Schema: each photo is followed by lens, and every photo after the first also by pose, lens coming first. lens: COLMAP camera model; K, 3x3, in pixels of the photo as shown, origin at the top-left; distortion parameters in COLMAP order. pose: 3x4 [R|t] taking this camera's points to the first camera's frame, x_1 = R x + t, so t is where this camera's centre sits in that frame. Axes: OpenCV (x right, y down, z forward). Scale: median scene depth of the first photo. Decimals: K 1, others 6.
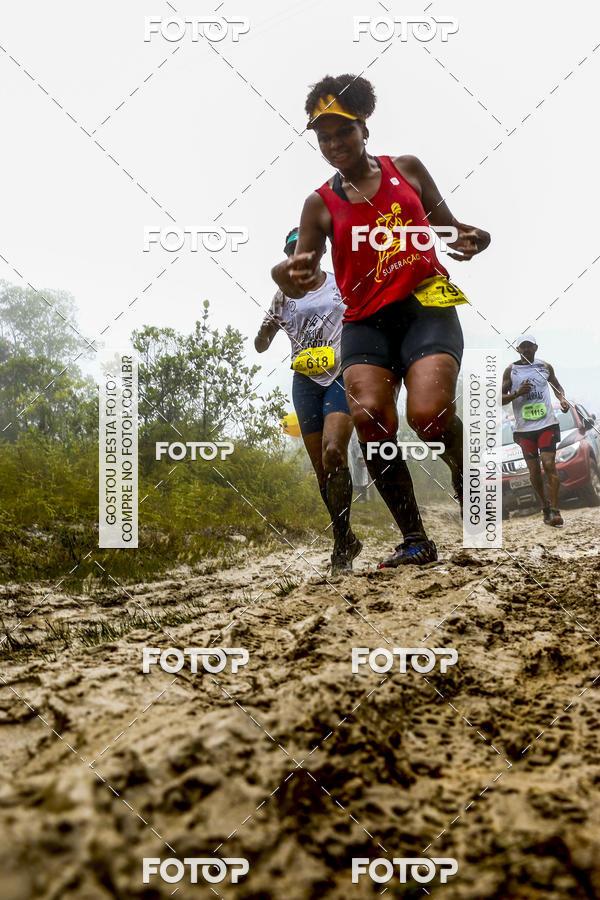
lens RADIAL K [[737.7, 0, 313.0], [0, 737.7, 451.3], [0, 0, 1]] dist [-0.181193, 0.136404]
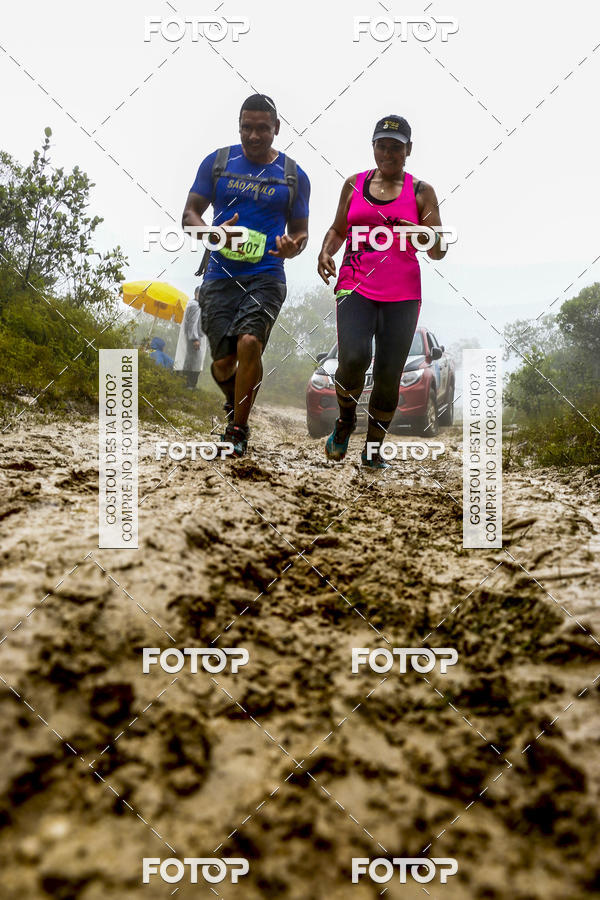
lens RADIAL K [[737.7, 0, 312.3], [0, 737.7, 457.5], [0, 0, 1]] dist [-0.181193, 0.136404]
pose [[0.960652, 0.161042, 0.226302, 0.298475], [-0.192743, 0.973169, 0.125664, 0.105335], [-0.199993, -0.164337, 0.965917, 0.836318]]
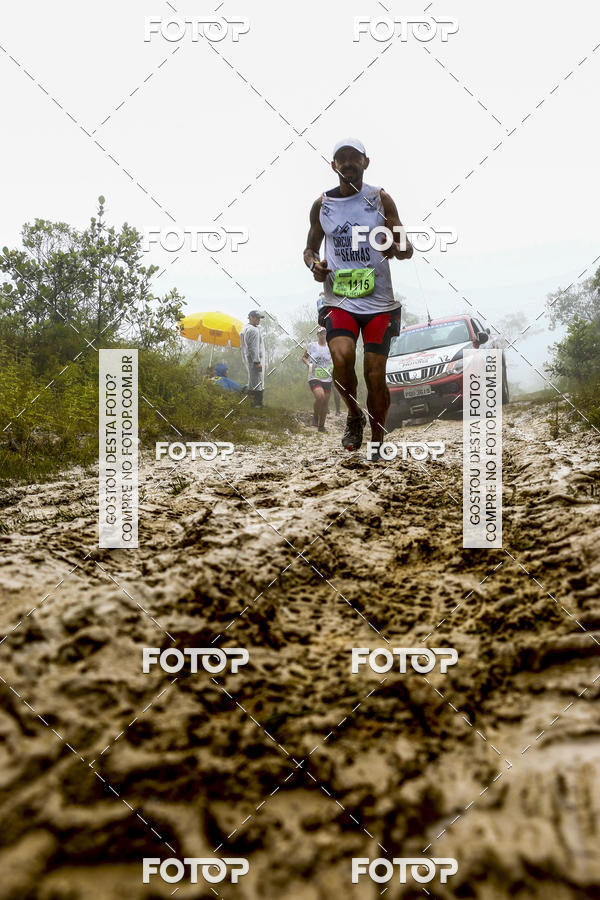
lens RADIAL K [[737.7, 0, 312.3], [0, 737.7, 455.9], [0, 0, 1]] dist [-0.181193, 0.136404]
pose [[0.990093, 0.014203, 0.139689, 0.010713], [-0.032750, 0.990791, 0.131383, 0.006968], [-0.136537, -0.134656, 0.981440, -0.054256]]
